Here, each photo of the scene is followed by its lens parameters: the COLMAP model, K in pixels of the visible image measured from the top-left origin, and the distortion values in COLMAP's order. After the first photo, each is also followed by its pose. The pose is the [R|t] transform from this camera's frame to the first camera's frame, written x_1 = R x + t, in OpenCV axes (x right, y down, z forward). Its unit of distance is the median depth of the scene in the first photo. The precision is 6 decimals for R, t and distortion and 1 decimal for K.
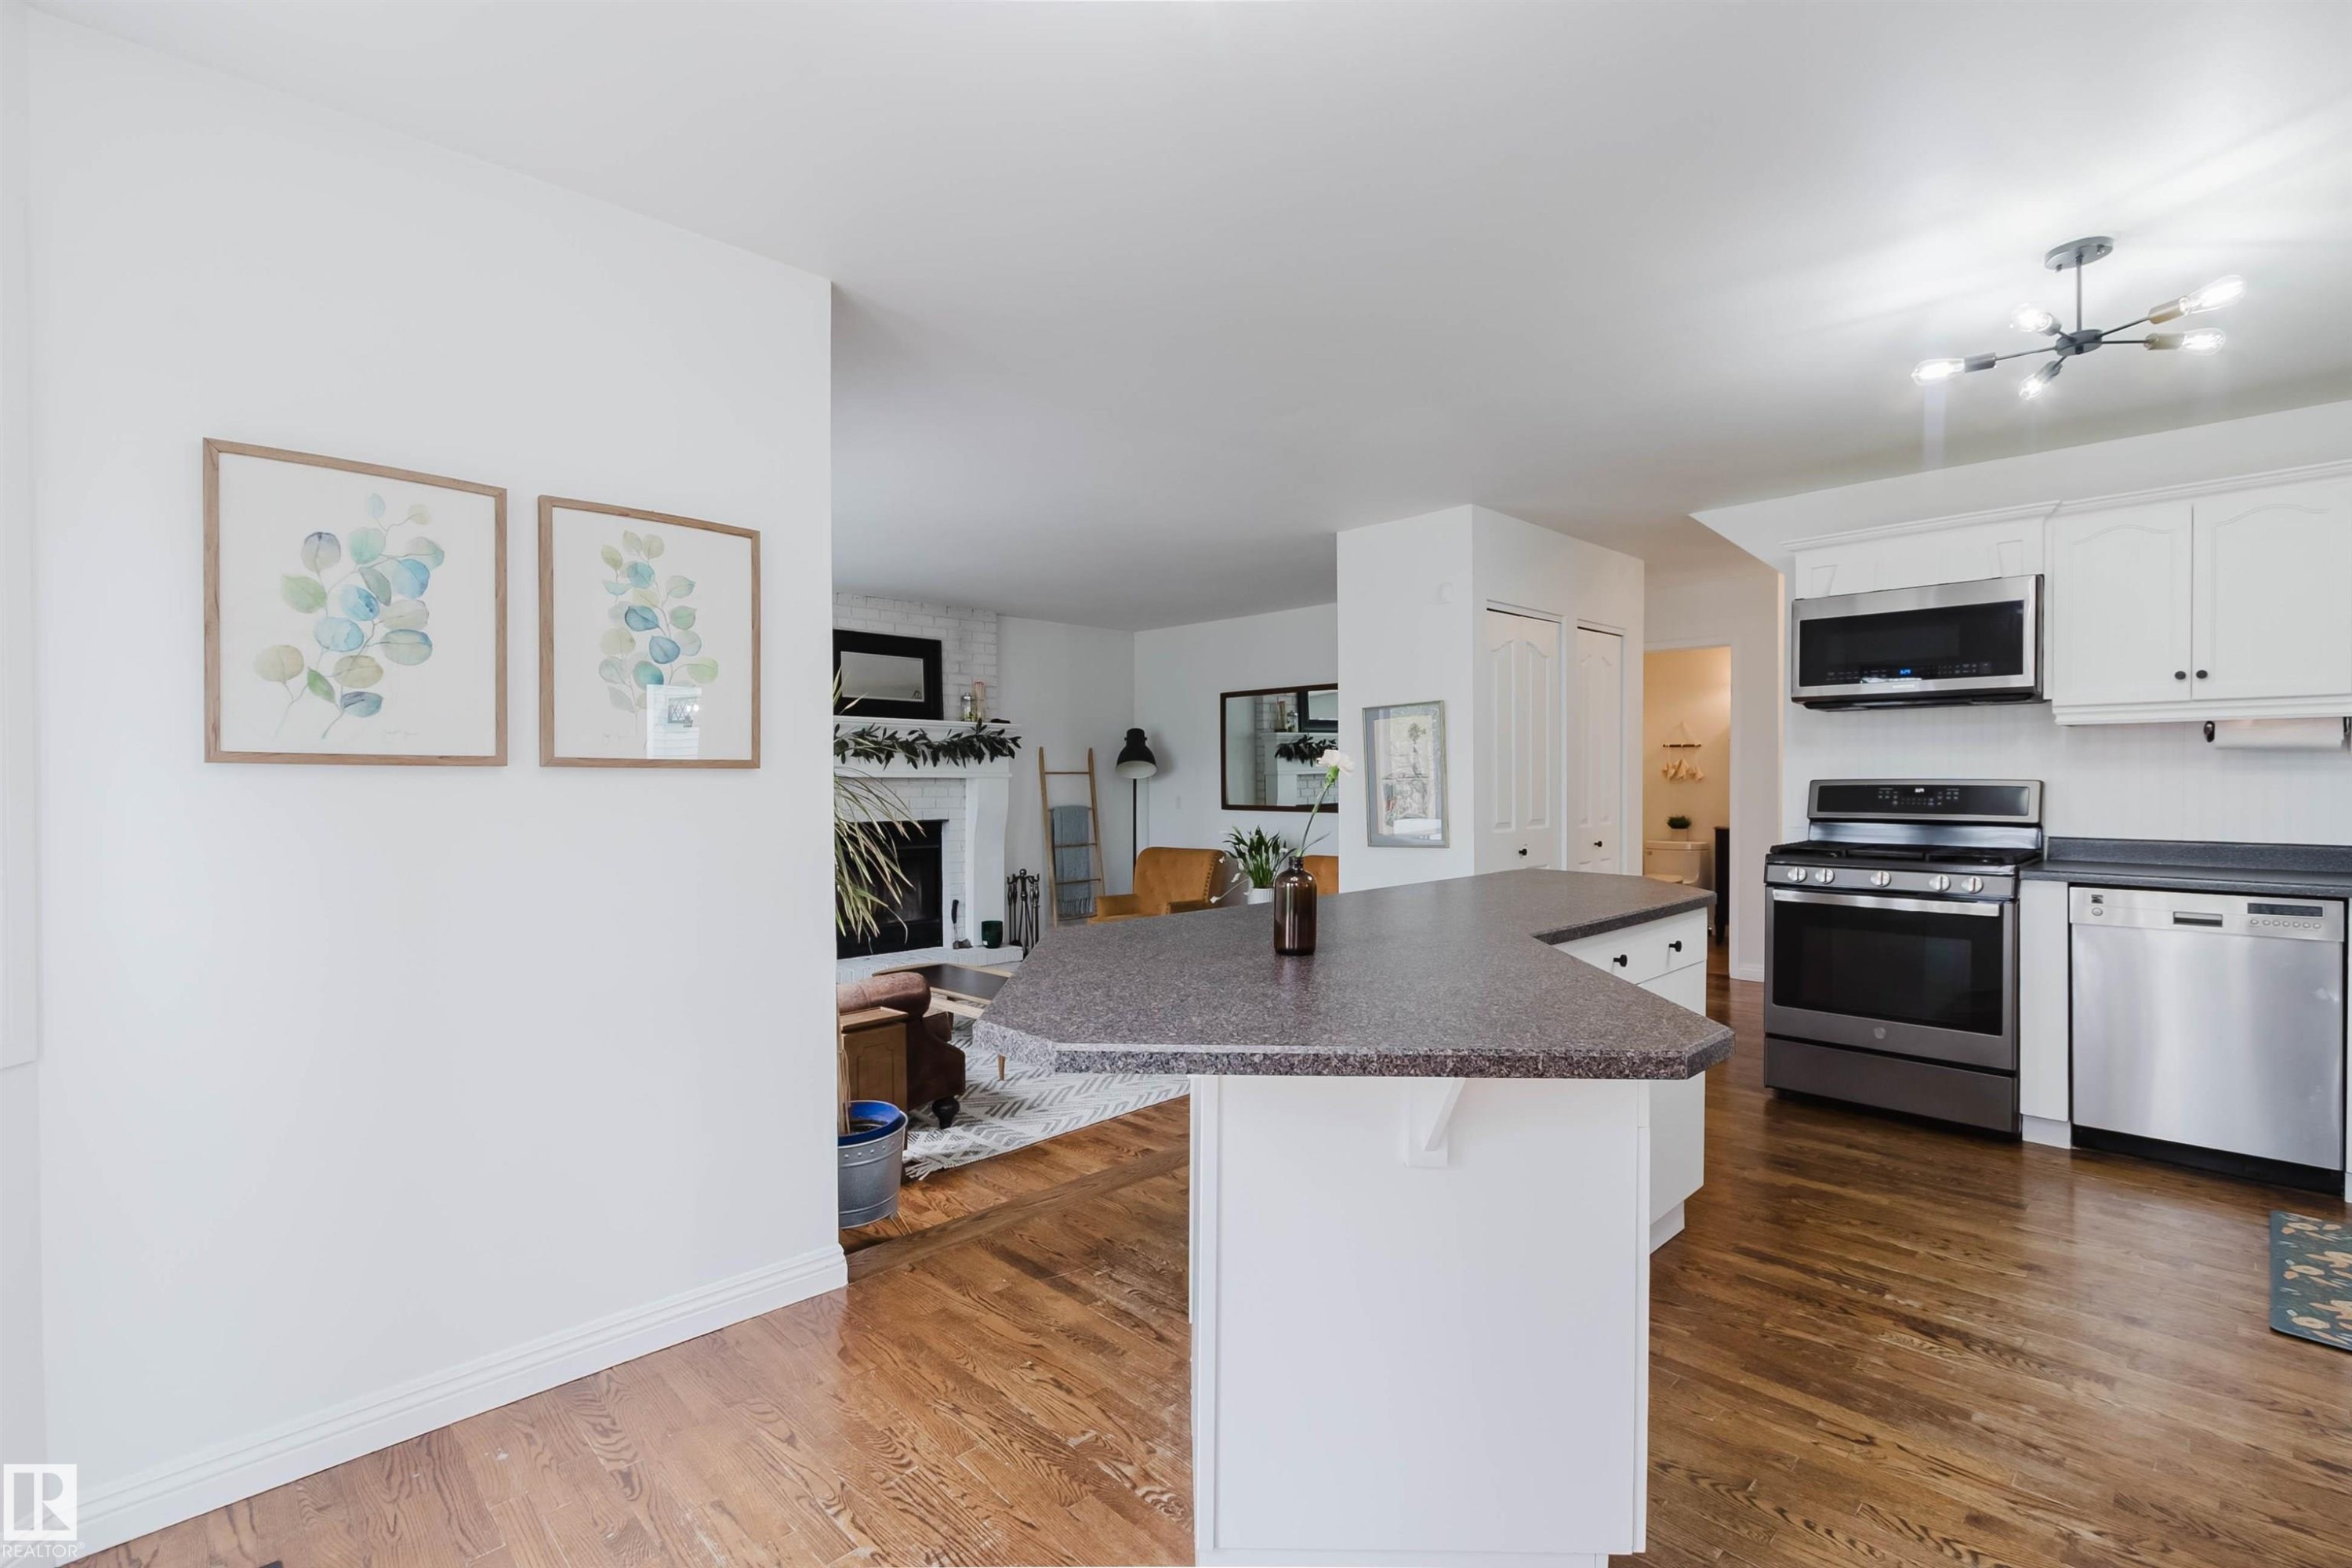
lens RADIAL K [[1071.8, 0, 1182.1], [0, 1071.8, 780.9], [0, 0, 1]] dist [-0.000617, 0.001360]
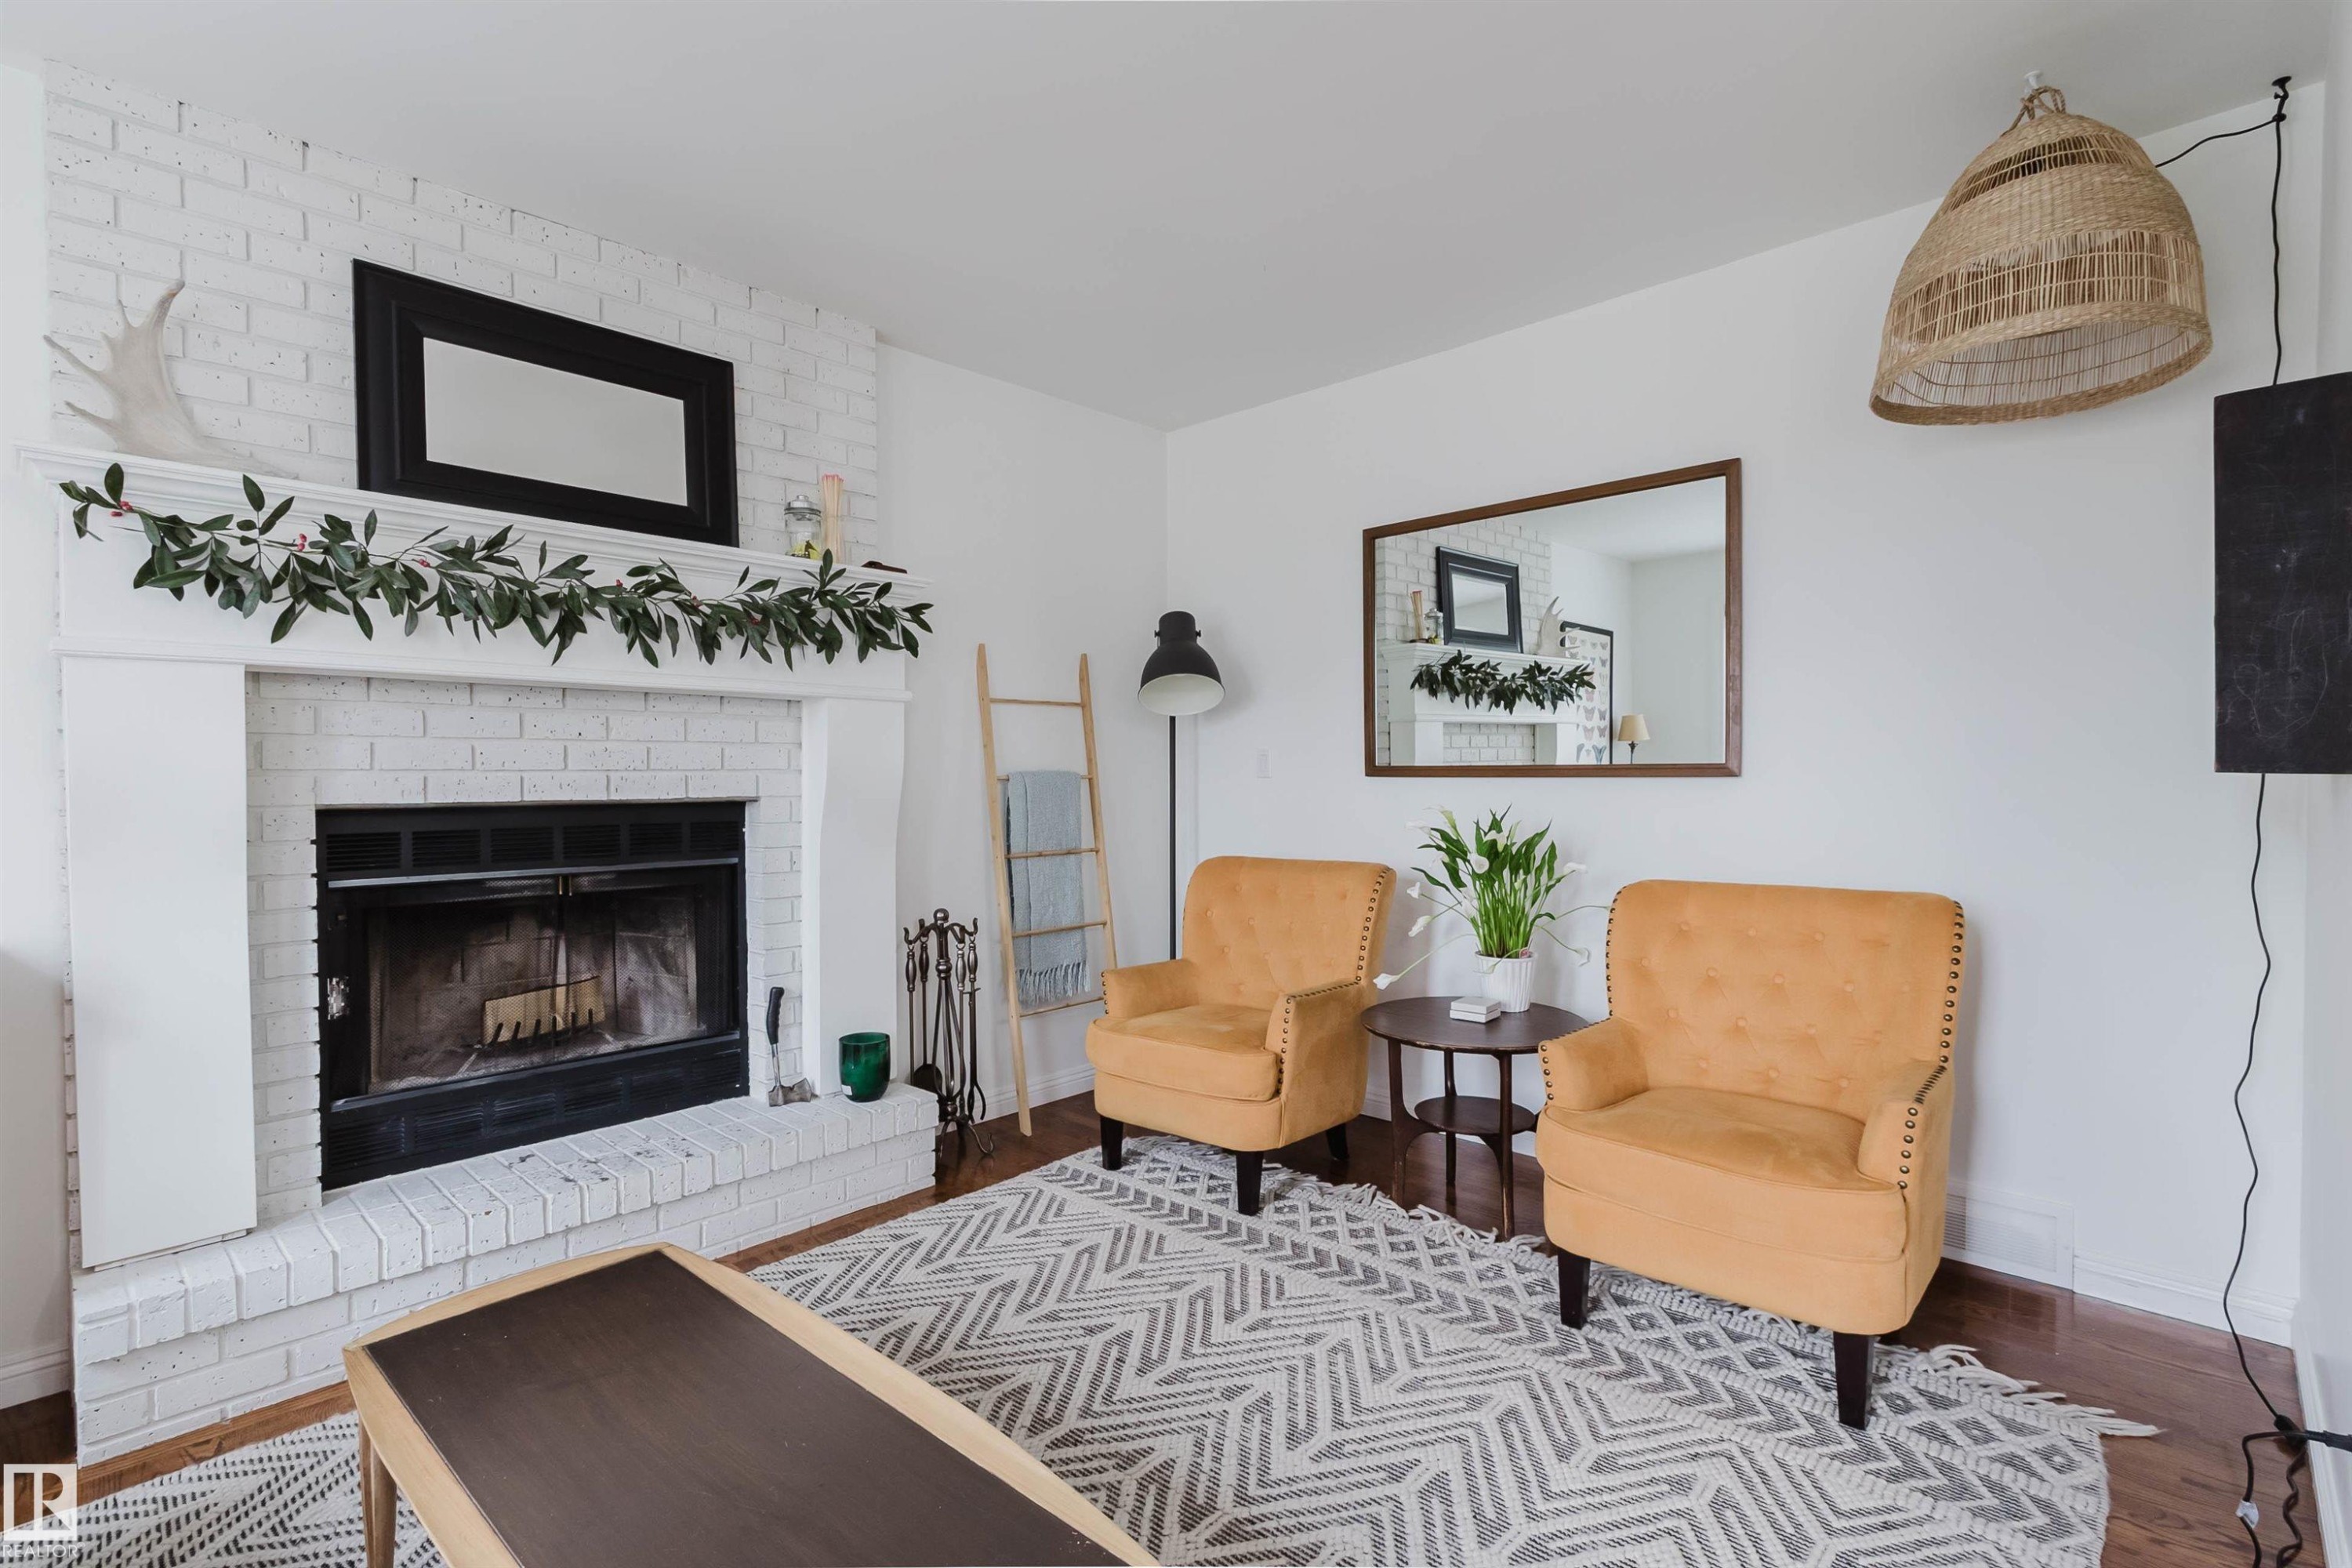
lens RADIAL K [[1071.8, 0, 1172.8], [0, 1071.8, 791.2], [0, 0, 1]] dist [-0.000617, 0.001360]
pose [[0.999408, -0.001956, 0.034360, -0.069289], [0.001292, 0.999812, 0.019359, 0.025341], [-0.034391, -0.019303, 0.999222, 0.570156]]
